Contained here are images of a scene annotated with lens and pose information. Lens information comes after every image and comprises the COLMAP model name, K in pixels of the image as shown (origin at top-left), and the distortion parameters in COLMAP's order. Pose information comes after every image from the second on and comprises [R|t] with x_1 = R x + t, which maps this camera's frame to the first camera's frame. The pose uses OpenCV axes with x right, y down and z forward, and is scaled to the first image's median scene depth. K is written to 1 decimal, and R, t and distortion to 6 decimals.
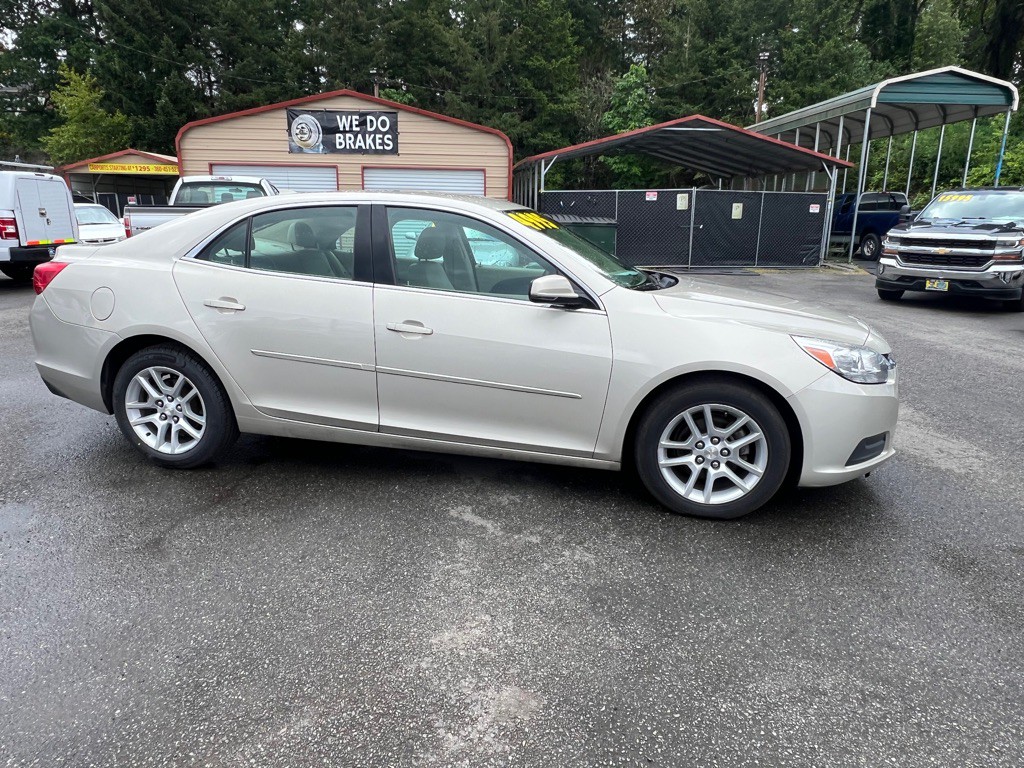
lens RADIAL K [[653.9, 0, 510.0], [0, 653.9, 388.3], [0, 0, 1]] dist [-0.002782, 0.000549]
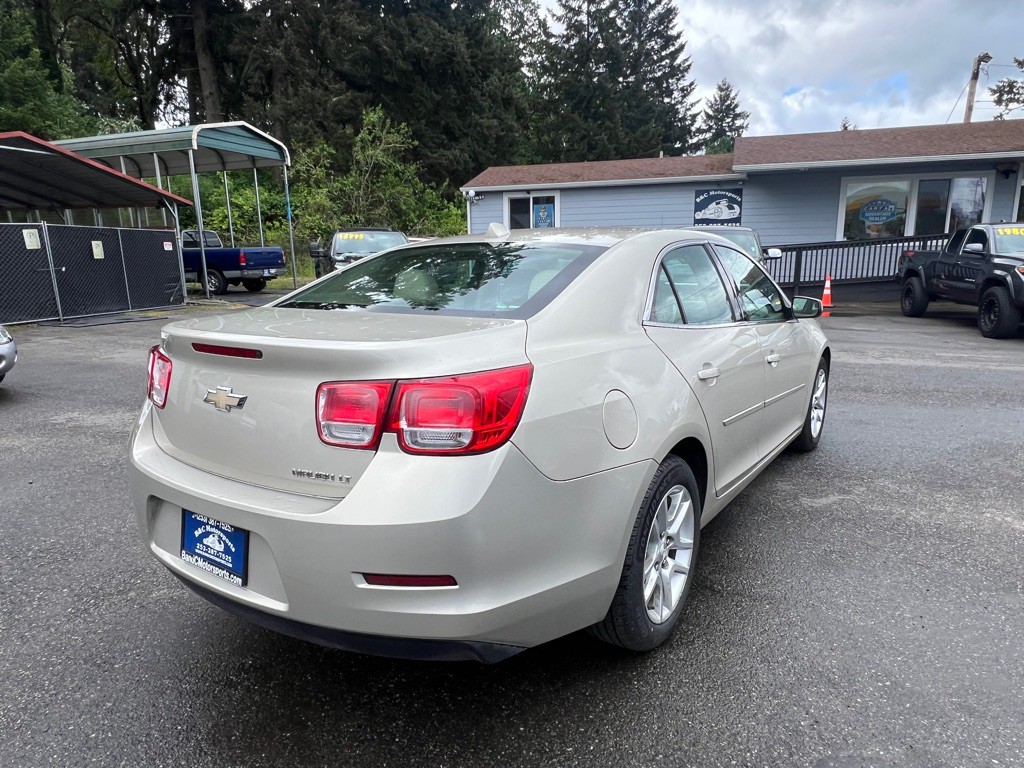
lens RADIAL K [[653.9, 0, 512.2], [0, 653.9, 388.4], [0, 0, 1]] dist [-0.002782, 0.000549]
pose [[0.398169, -0.202688, 0.894639, -0.298906], [0.249892, 0.962364, 0.106814, -0.061421], [-0.882619, 0.181033, 0.433833, 0.214987]]
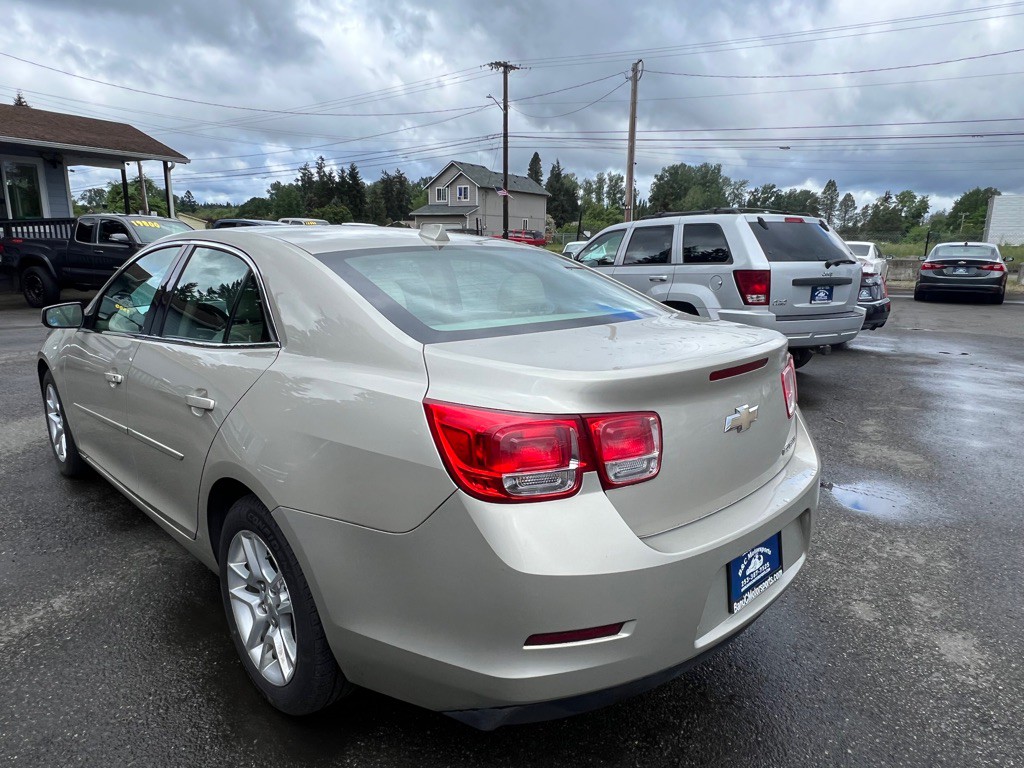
lens RADIAL K [[653.9, 0, 505.8], [0, 653.9, 390.1], [0, 0, 1]] dist [-0.002782, 0.000549]
pose [[-0.821698, -0.153233, 0.548937, -0.233031], [0.118263, 0.896369, 0.427243, -0.127247], [-0.557518, 0.415983, -0.718423, 0.448067]]
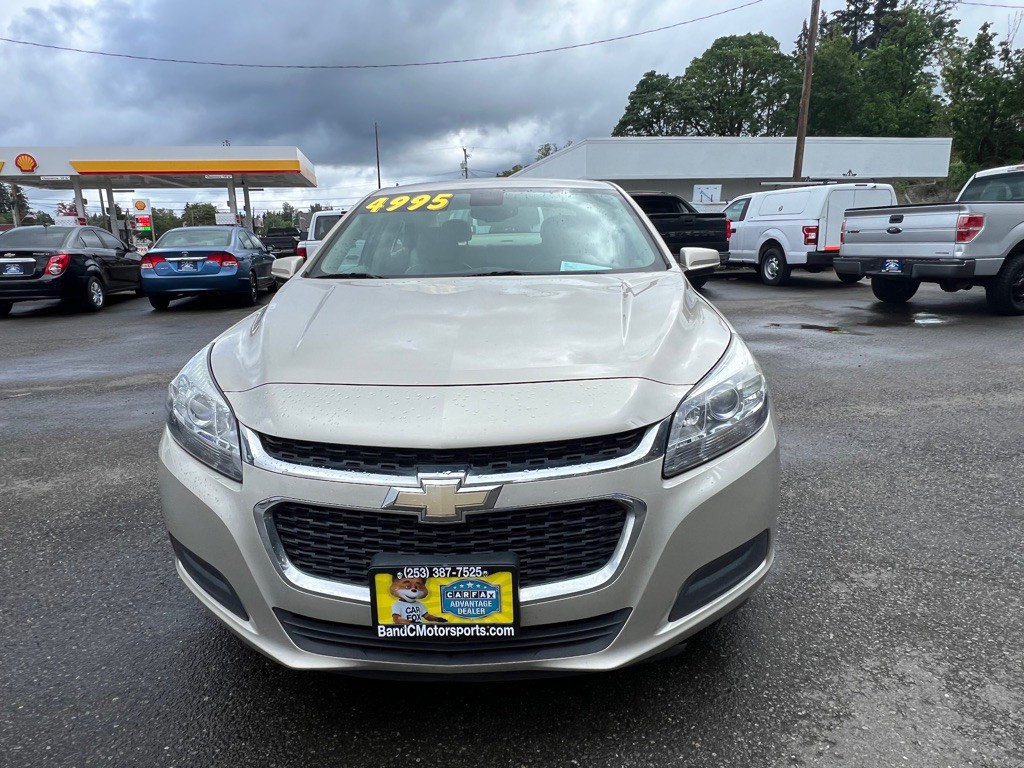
lens RADIAL K [[657.4, 0, 510.2], [0, 657.4, 387.5], [0, 0, 1]] dist [-0.002156, 0.000057]
pose [[0.153716, 0.202240, -0.967197, 0.254749], [-0.223565, 0.960566, 0.165322, -0.049058], [0.962492, 0.190818, 0.192868, 0.257295]]
